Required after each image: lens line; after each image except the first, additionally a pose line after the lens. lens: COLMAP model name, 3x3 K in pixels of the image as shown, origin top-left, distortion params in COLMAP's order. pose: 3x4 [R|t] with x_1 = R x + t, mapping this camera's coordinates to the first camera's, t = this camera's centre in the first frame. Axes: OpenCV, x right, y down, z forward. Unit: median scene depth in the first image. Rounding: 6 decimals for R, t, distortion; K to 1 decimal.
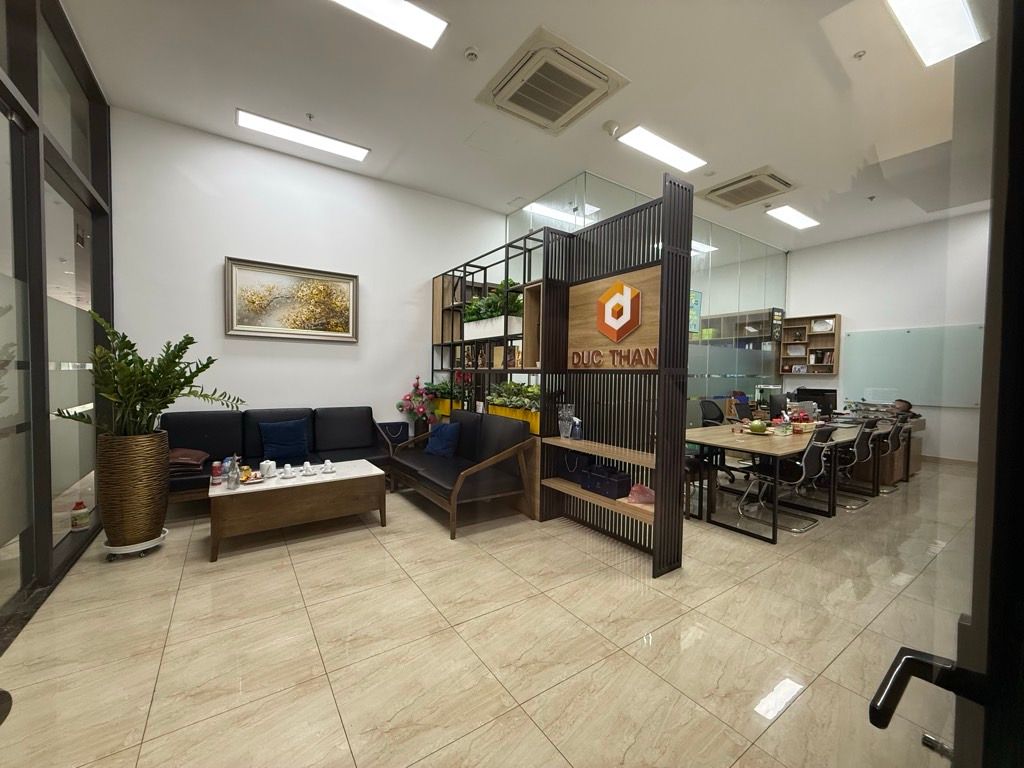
lens RADIAL K [[408.9, 0, 512.0], [0, 408.9, 384.0], [0, 0, 1]] dist [-0.000543, 0.000402]
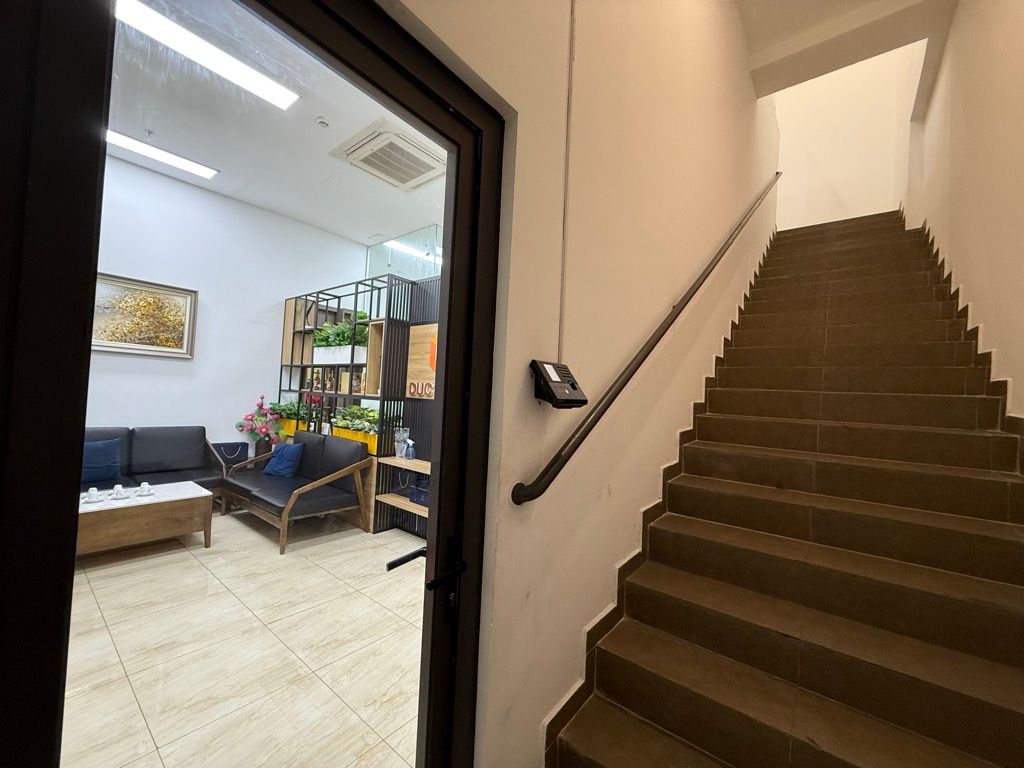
lens RADIAL K [[408.9, 0, 512.0], [0, 408.9, 384.0], [0, 0, 1]] dist [-0.000543, 0.000402]
pose [[0.956224, 0.043534, 0.289379, 0.086277], [-0.030605, 0.998327, -0.049056, -0.025259], [-0.291031, 0.038052, 0.955957, -0.179609]]
